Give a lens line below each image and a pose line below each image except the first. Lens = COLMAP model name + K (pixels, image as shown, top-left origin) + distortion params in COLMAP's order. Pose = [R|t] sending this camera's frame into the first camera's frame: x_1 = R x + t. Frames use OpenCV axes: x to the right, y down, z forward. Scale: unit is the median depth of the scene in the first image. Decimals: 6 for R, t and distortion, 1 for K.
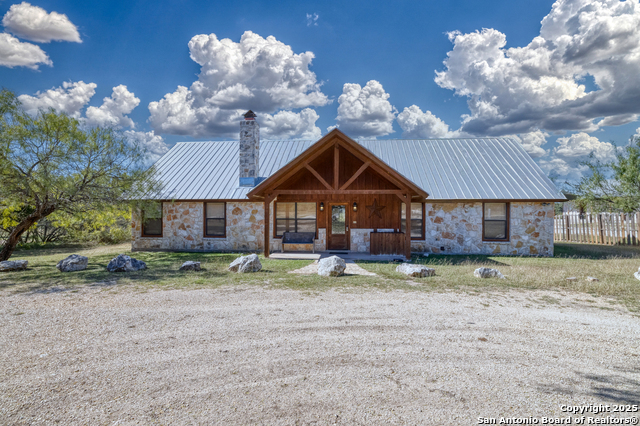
lens RADIAL K [[304.5, 0, 318.9], [0, 304.5, 213.3], [0, 0, 1]] dist [0.000479, 0.000377]
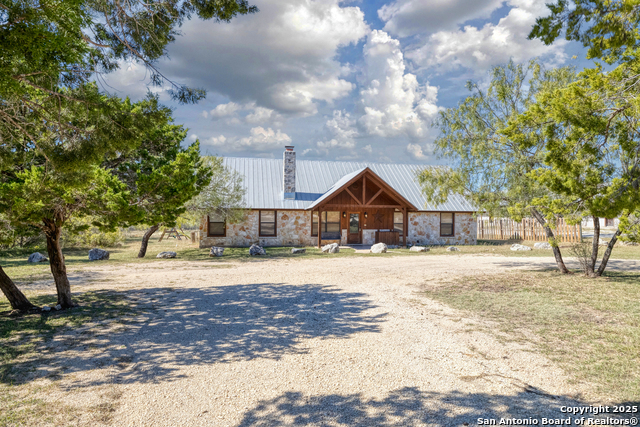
lens RADIAL K [[390.7, 0, 320.6], [0, 390.7, 214.6], [0, 0, 1]] dist [0.000040, -0.000138]
pose [[0.955288, 0.006349, 0.295610, -0.655030], [-0.006514, 0.999979, -0.000425, -0.019676], [-0.295606, -0.001519, 0.955309, -0.764740]]
